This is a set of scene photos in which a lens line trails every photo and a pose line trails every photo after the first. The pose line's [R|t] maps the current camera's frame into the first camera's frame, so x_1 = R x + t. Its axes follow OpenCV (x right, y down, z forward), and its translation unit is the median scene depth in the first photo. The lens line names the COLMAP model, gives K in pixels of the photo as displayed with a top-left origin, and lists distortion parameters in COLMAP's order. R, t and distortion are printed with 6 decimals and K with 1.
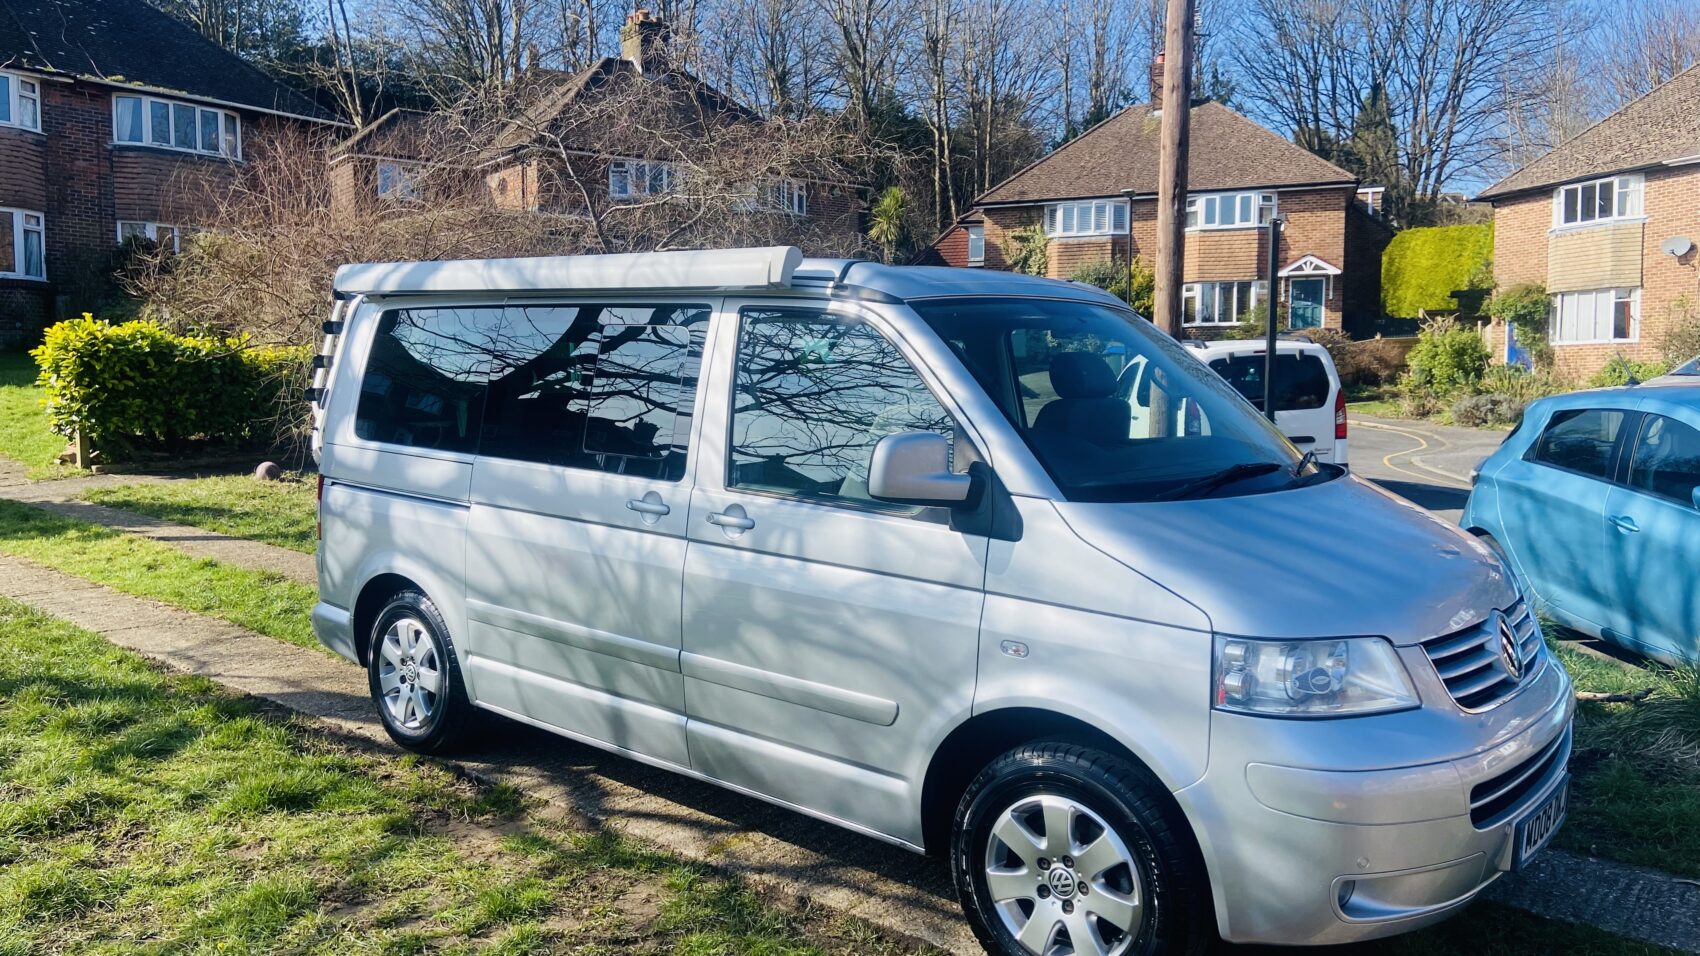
lens RADIAL K [[1288.2, 0, 850.0], [0, 1288.2, 478.0], [0, 0, 1]] dist [0.171649, -0.256486]
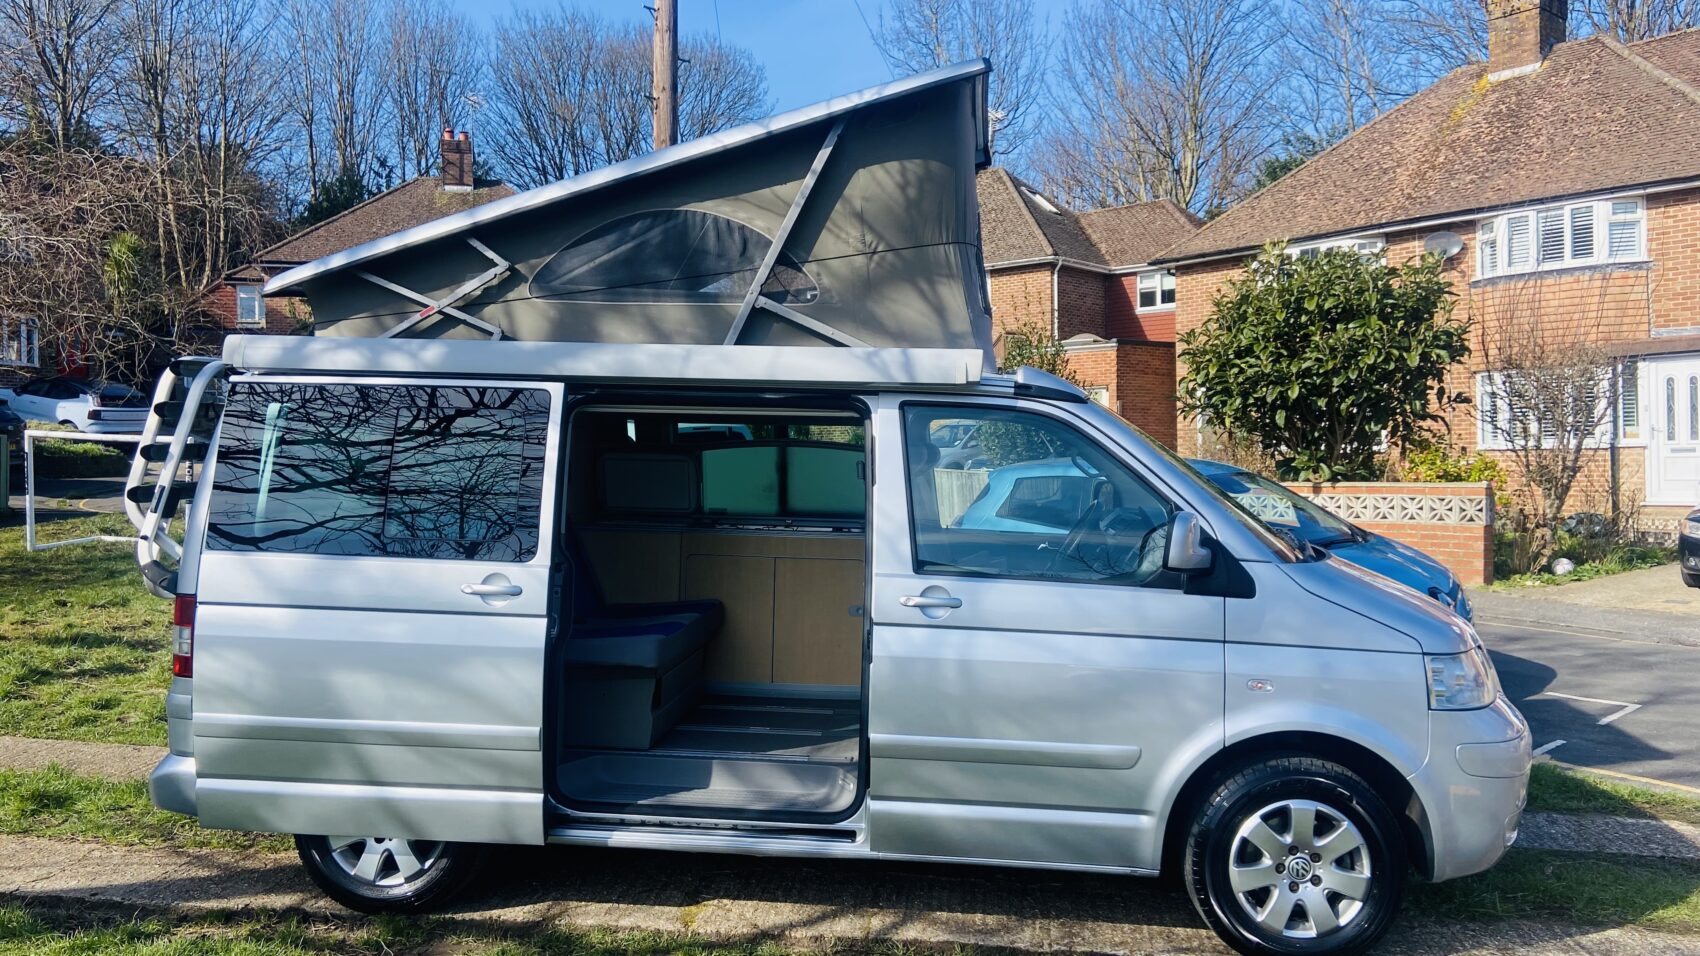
lens RADIAL K [[1288.2, 0, 850.0], [0, 1288.2, 478.0], [0, 0, 1]] dist [0.171649, -0.256486]
pose [[0.821861, -0.019907, 0.569340, -0.804989], [0.050697, 0.997980, -0.038287, -0.033650], [-0.567427, 0.060330, 0.821210, 0.164845]]
